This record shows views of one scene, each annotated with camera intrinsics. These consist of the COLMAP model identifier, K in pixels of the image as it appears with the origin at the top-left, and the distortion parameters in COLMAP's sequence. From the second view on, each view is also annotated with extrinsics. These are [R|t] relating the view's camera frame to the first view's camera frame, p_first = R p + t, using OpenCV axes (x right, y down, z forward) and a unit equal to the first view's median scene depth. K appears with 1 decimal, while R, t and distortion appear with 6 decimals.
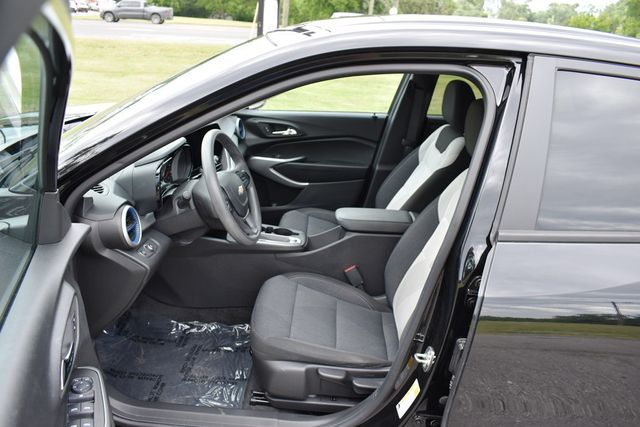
lens RADIAL K [[494.5, 0, 322.5], [0, 494.5, 213.8], [0, 0, 1]] dist [-0.095764, 0.010909]
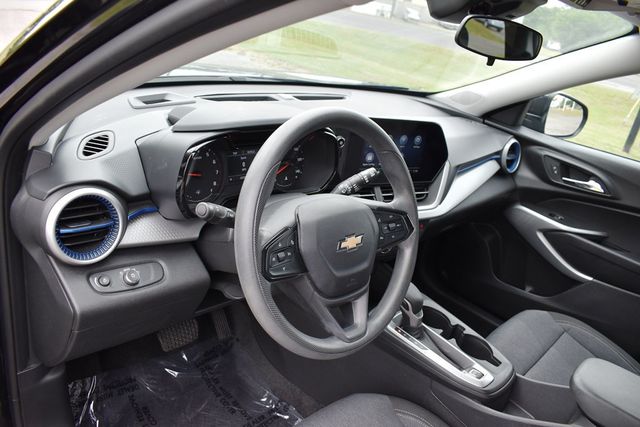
lens RADIAL K [[494.5, 0, 322.5], [0, 494.5, 213.8], [0, 0, 1]] dist [-0.095764, 0.010909]
pose [[0.726050, 0.327668, -0.604553, 0.071519], [-0.360082, 0.930161, 0.071699, -0.074606], [0.585825, 0.165632, 0.793331, 0.453422]]
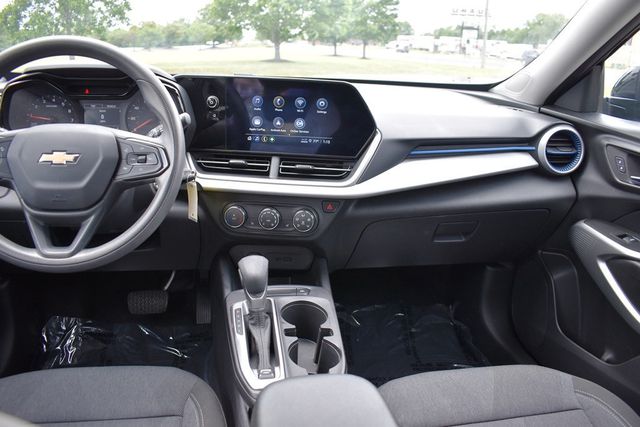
lens RADIAL K [[494.5, 0, 322.5], [0, 494.5, 213.8], [0, 0, 1]] dist [-0.095764, 0.010909]
pose [[0.210697, 0.253717, -0.944052, 0.264987], [-0.377567, 0.911911, 0.160812, -0.130474], [0.901693, 0.322561, 0.287932, 0.841328]]
